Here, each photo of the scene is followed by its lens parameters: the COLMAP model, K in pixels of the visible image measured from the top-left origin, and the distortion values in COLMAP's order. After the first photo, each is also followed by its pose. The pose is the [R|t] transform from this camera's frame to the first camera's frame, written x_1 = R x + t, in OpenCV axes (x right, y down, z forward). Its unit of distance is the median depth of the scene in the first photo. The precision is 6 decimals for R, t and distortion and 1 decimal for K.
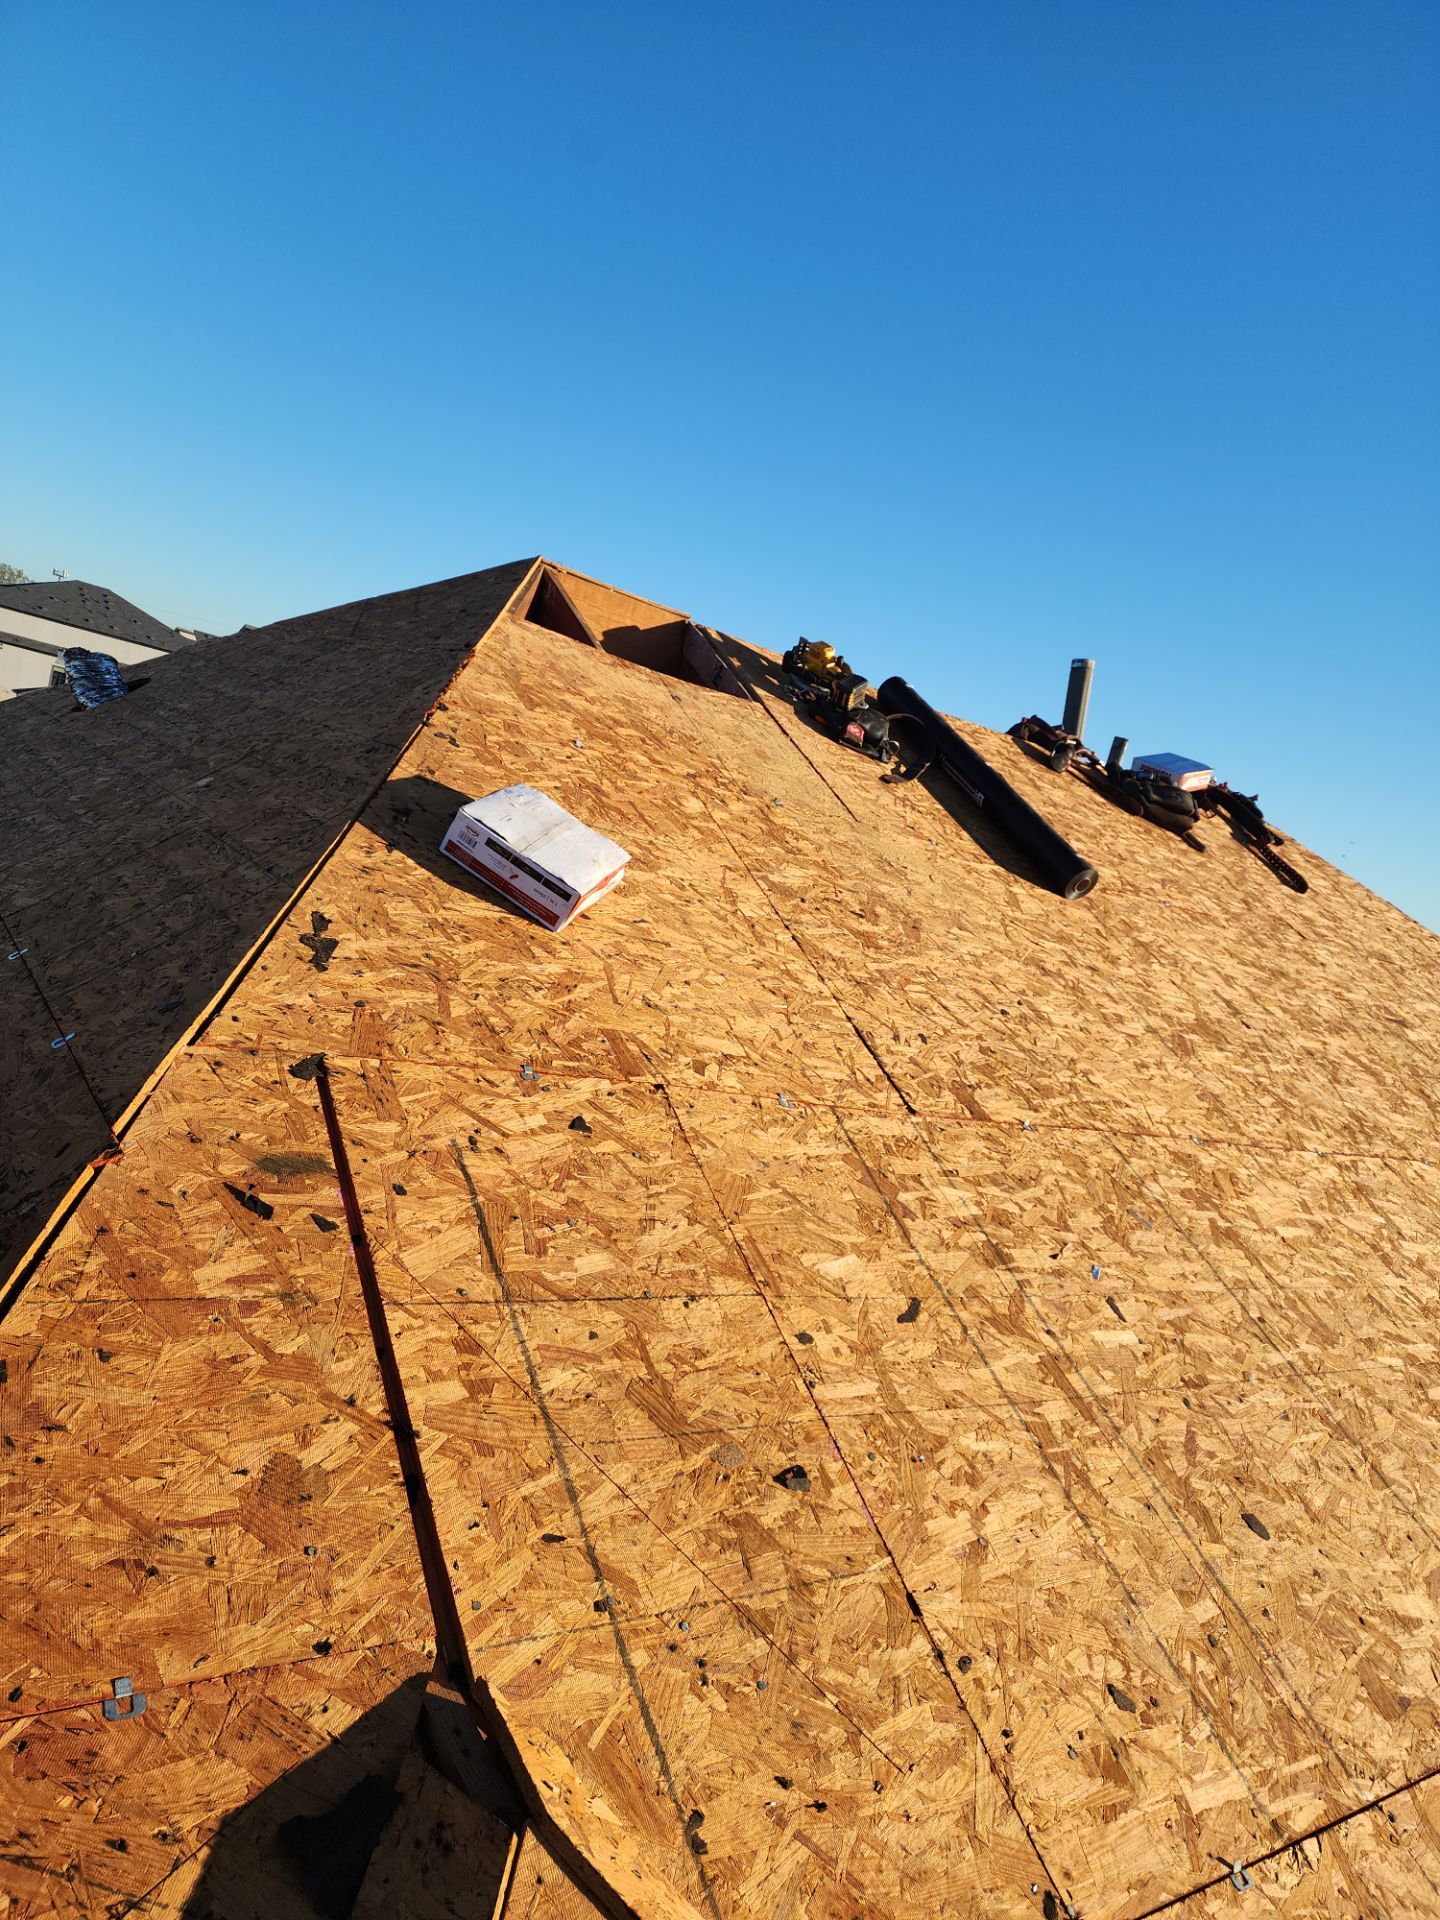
lens RADIAL K [[1252.2, 0, 726.6], [0, 1252.2, 952.5], [0, 0, 1]] dist [0.075850, -0.062350]
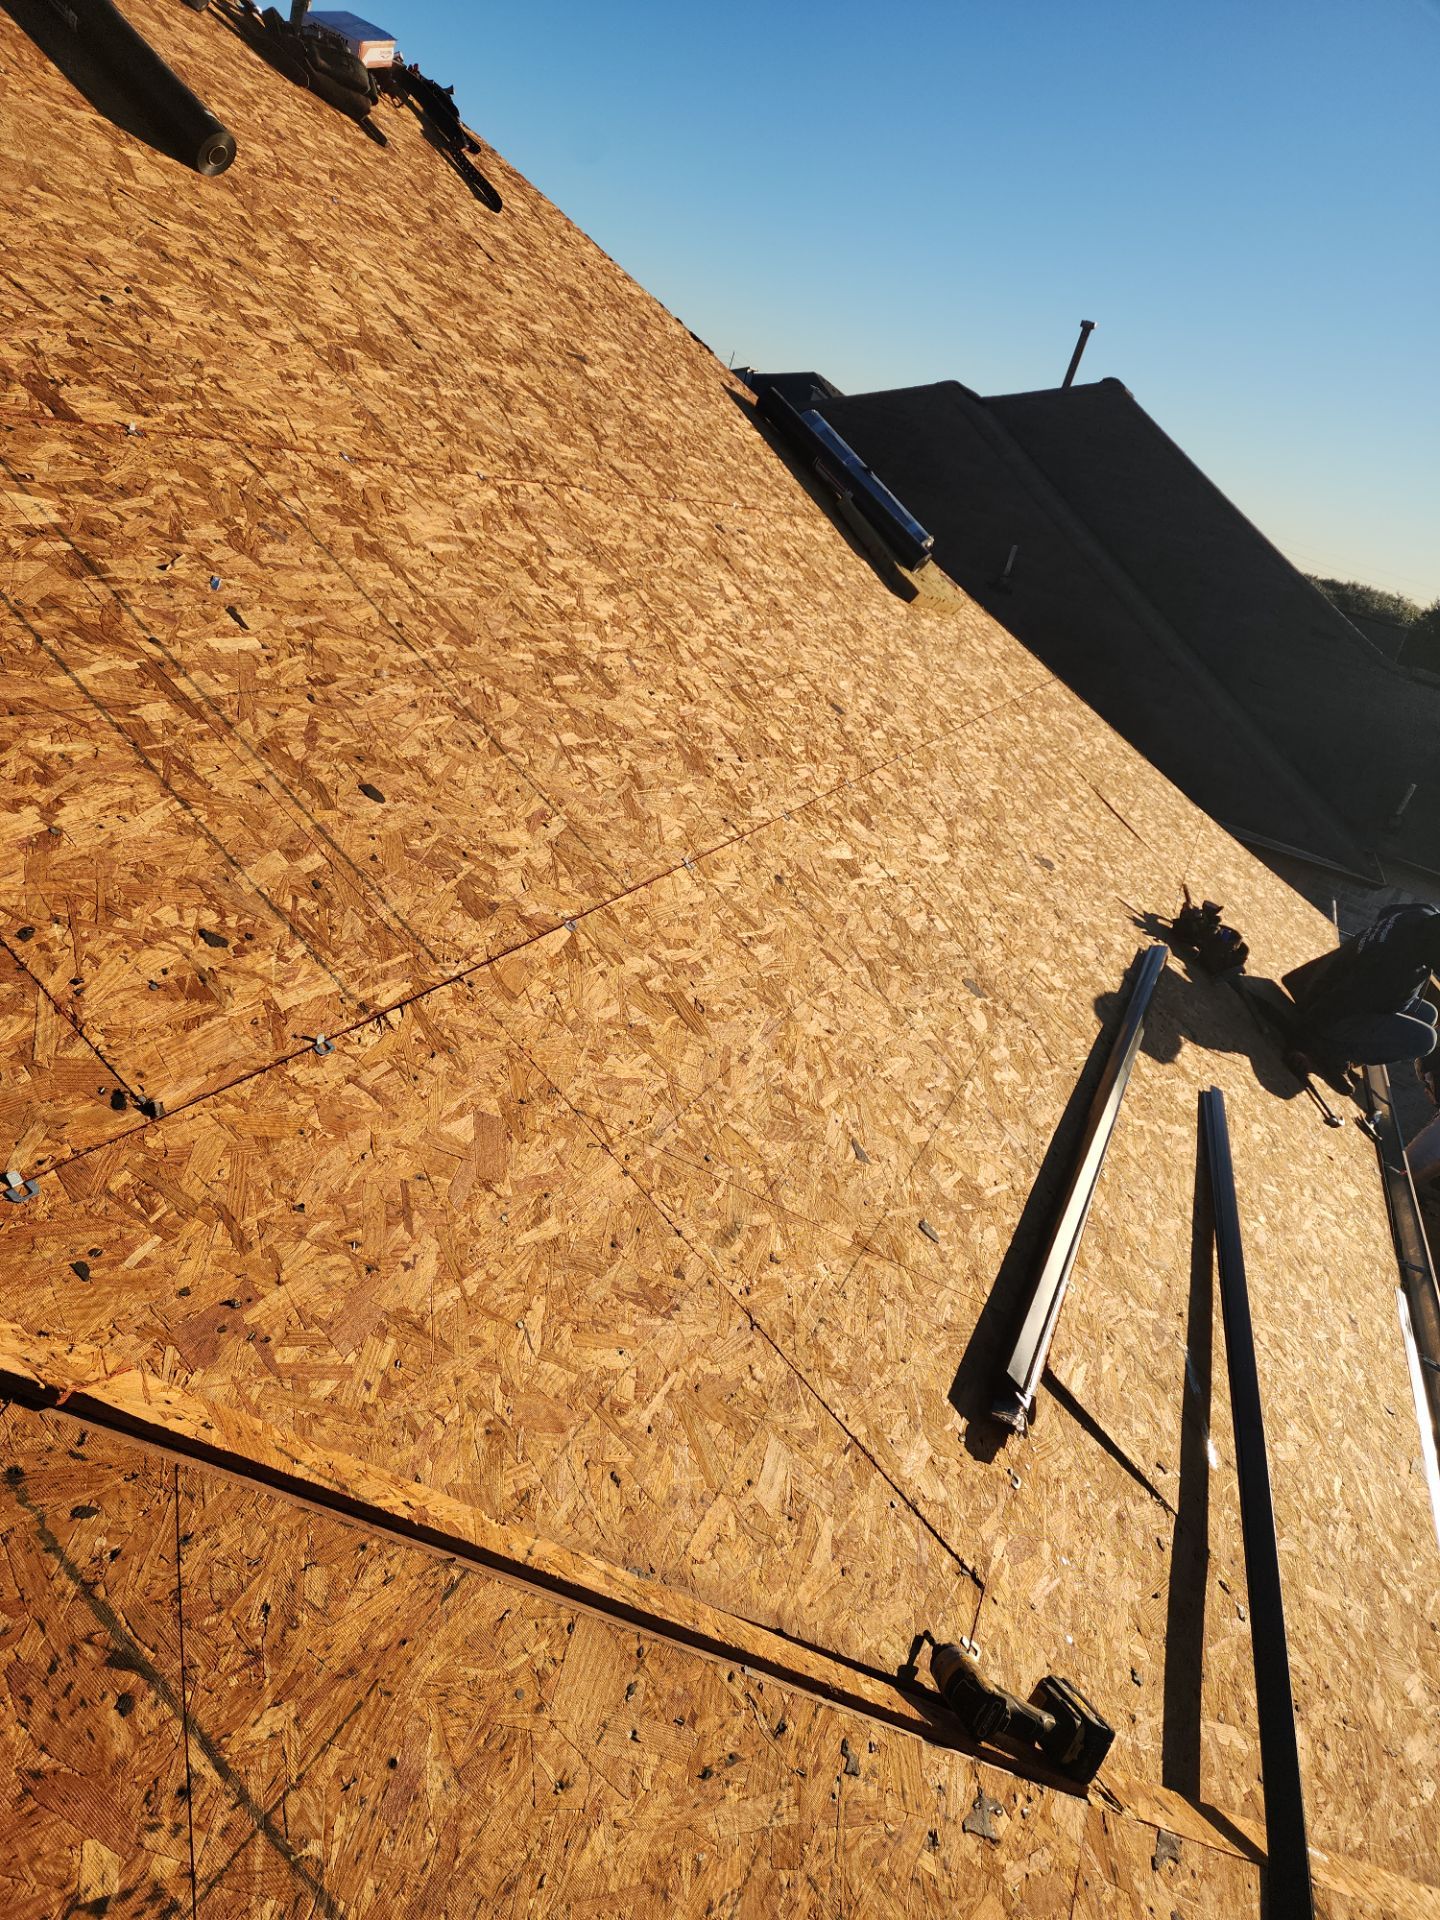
lens RADIAL K [[1252.2, 0, 726.6], [0, 1252.2, 952.5], [0, 0, 1]] dist [0.075850, -0.062350]
pose [[0.858262, -0.206574, 0.469802, 0.102493], [-0.020034, 0.901232, 0.432875, 0.072963], [-0.512820, -0.380932, 0.769354, -0.024276]]
